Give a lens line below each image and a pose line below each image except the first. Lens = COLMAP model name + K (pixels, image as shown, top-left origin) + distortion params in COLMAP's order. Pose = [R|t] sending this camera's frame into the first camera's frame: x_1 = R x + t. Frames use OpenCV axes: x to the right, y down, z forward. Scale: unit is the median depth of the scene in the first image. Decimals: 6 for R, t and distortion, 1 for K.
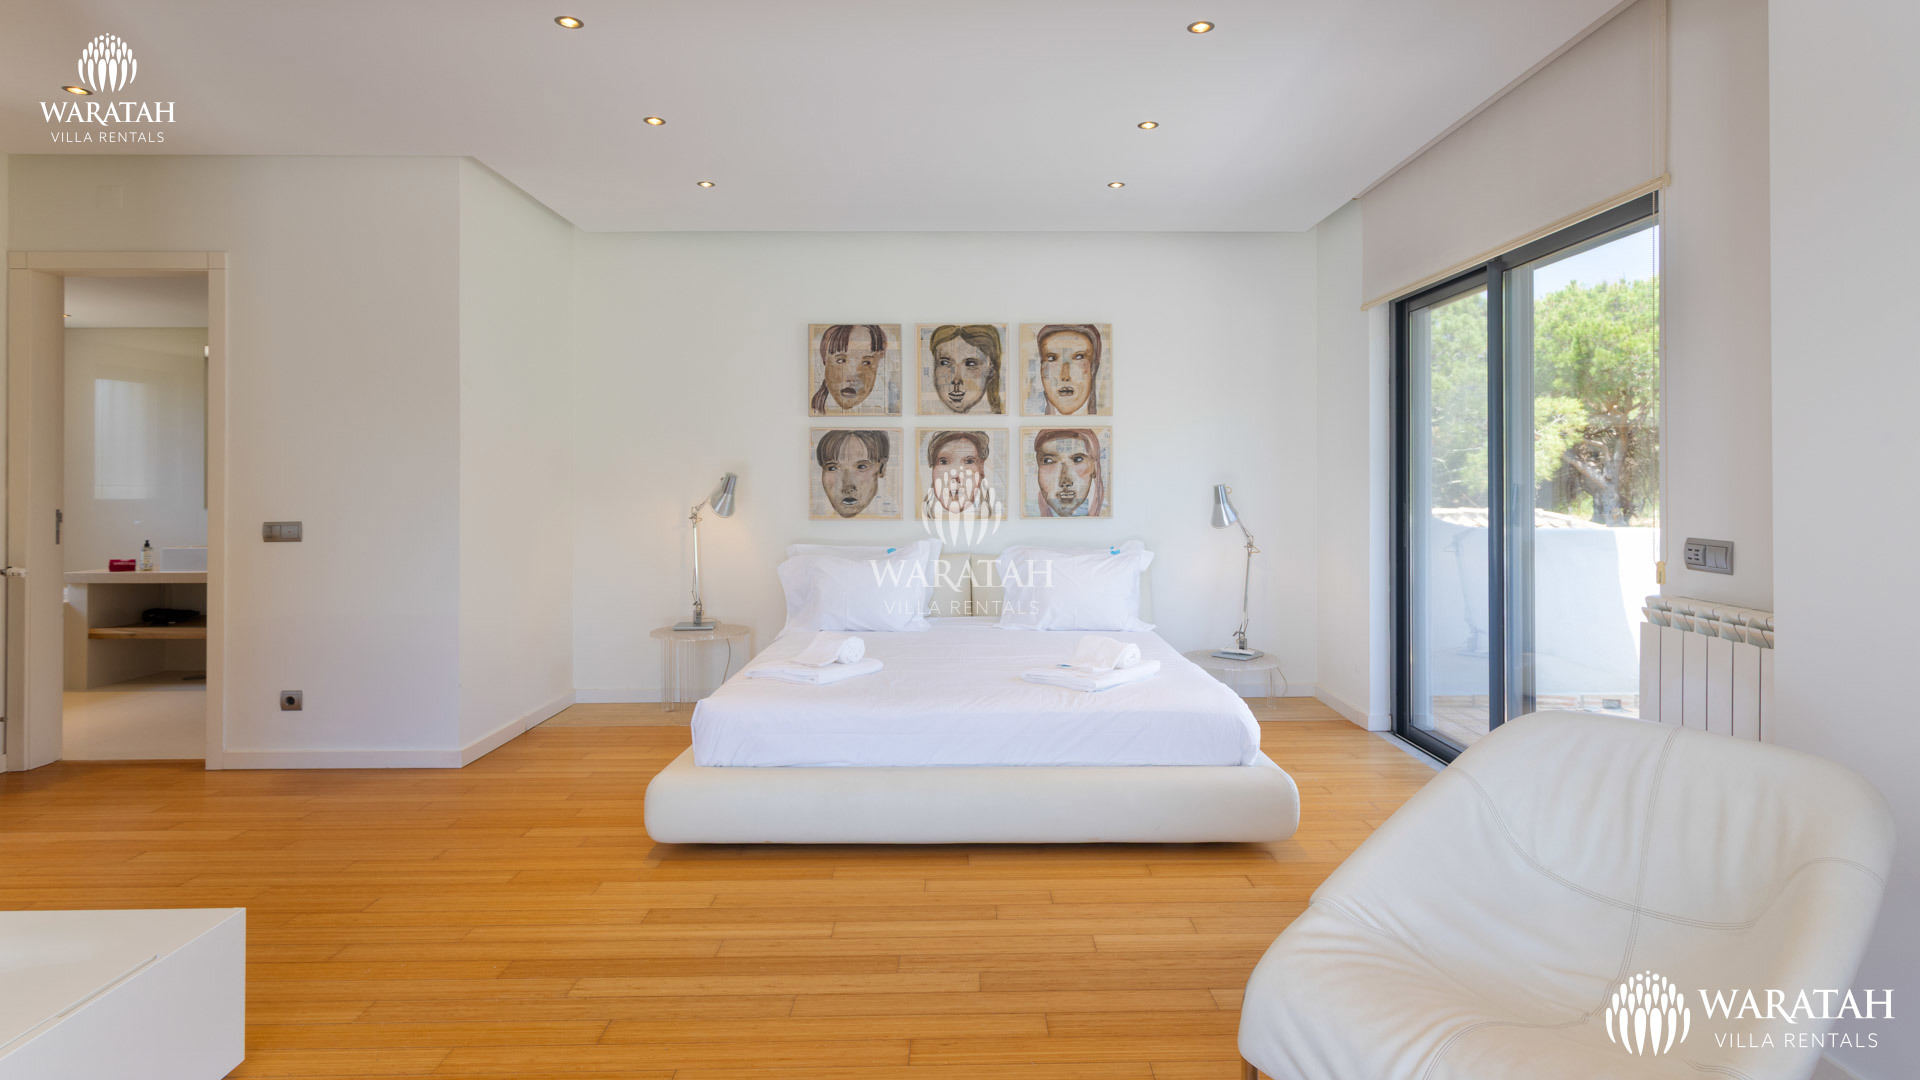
lens RADIAL K [[984.8, 0, 965.8], [0, 984.8, 526.5], [0, 0, 1]] dist [0.002325, 0.000338]
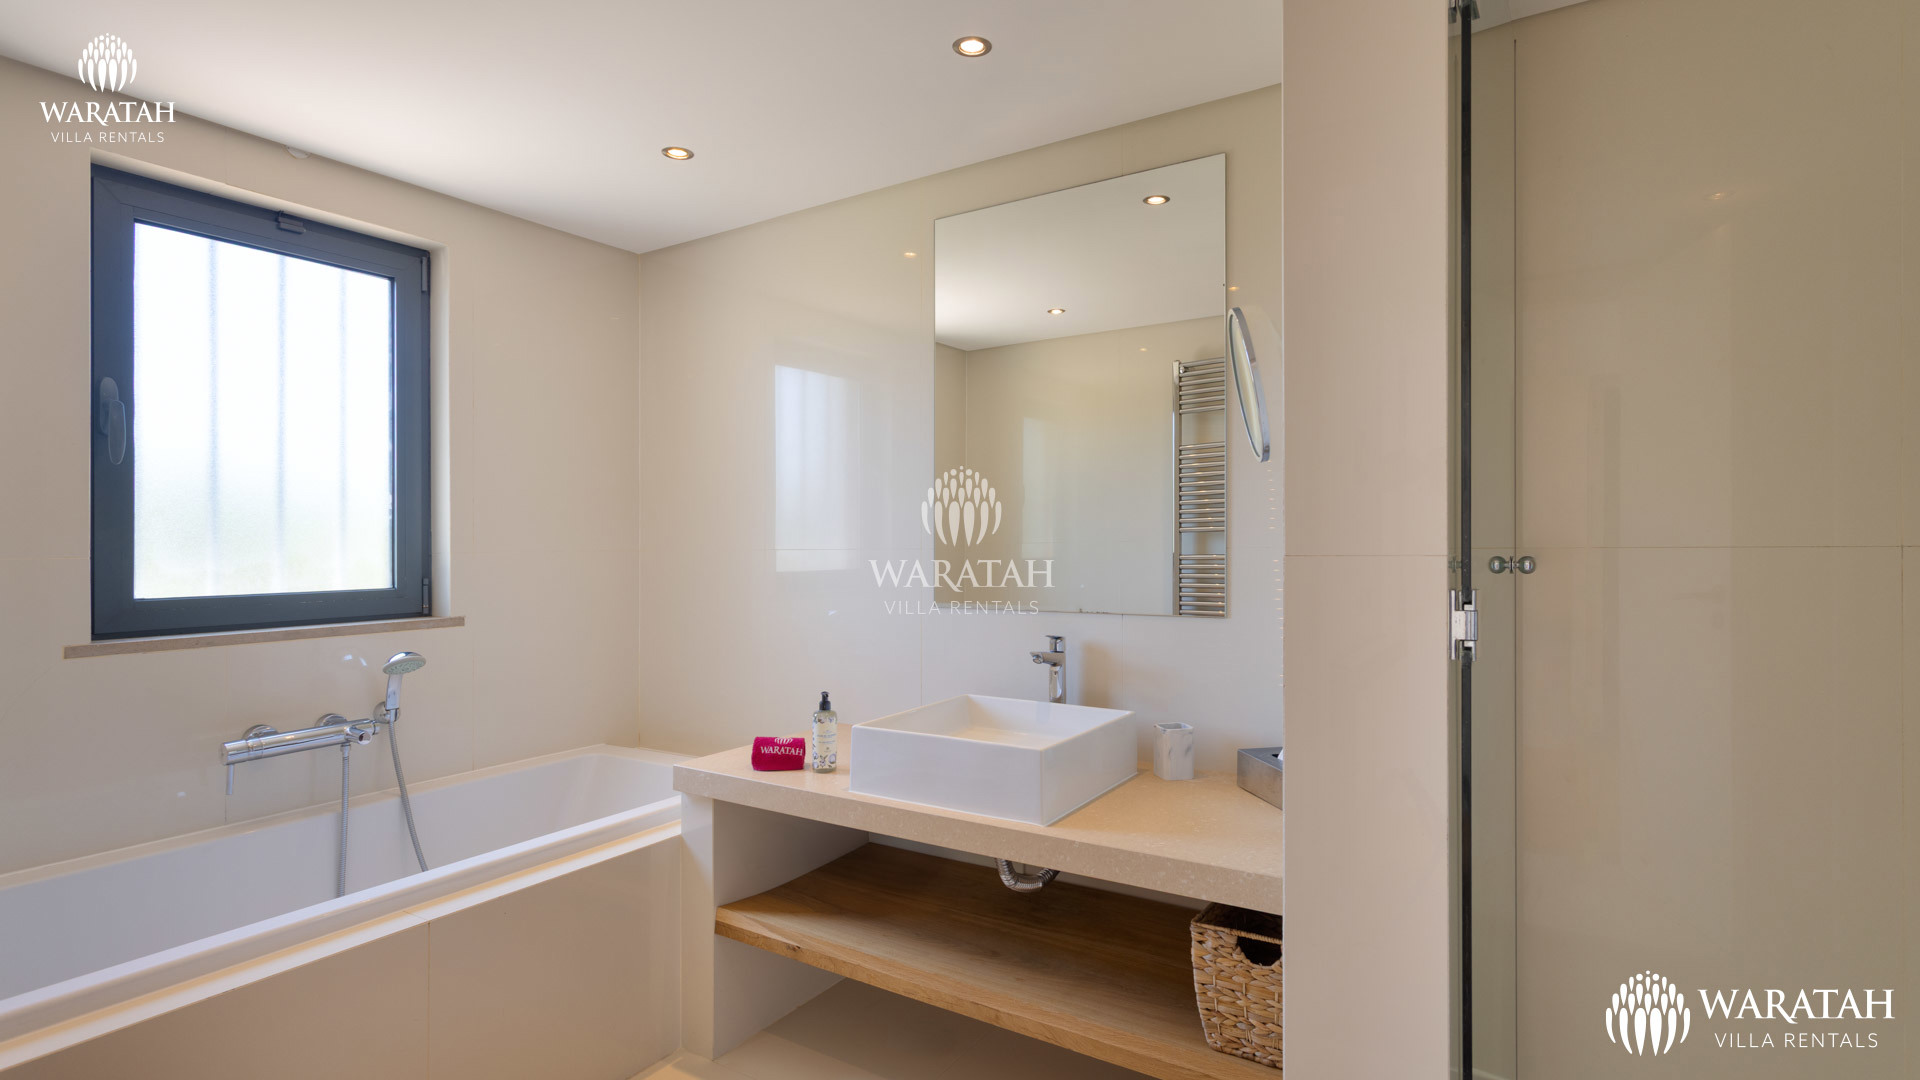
lens RADIAL K [[917.0, 0, 960.3], [0, 917.0, 542.7], [0, 0, 1]] dist [0.020537, -0.000207]
pose [[0.824920, -0.023125, -0.564777, -0.351910], [0.003324, 0.999344, -0.036063, -0.018993], [0.565240, 0.027872, 0.824455, 0.442365]]
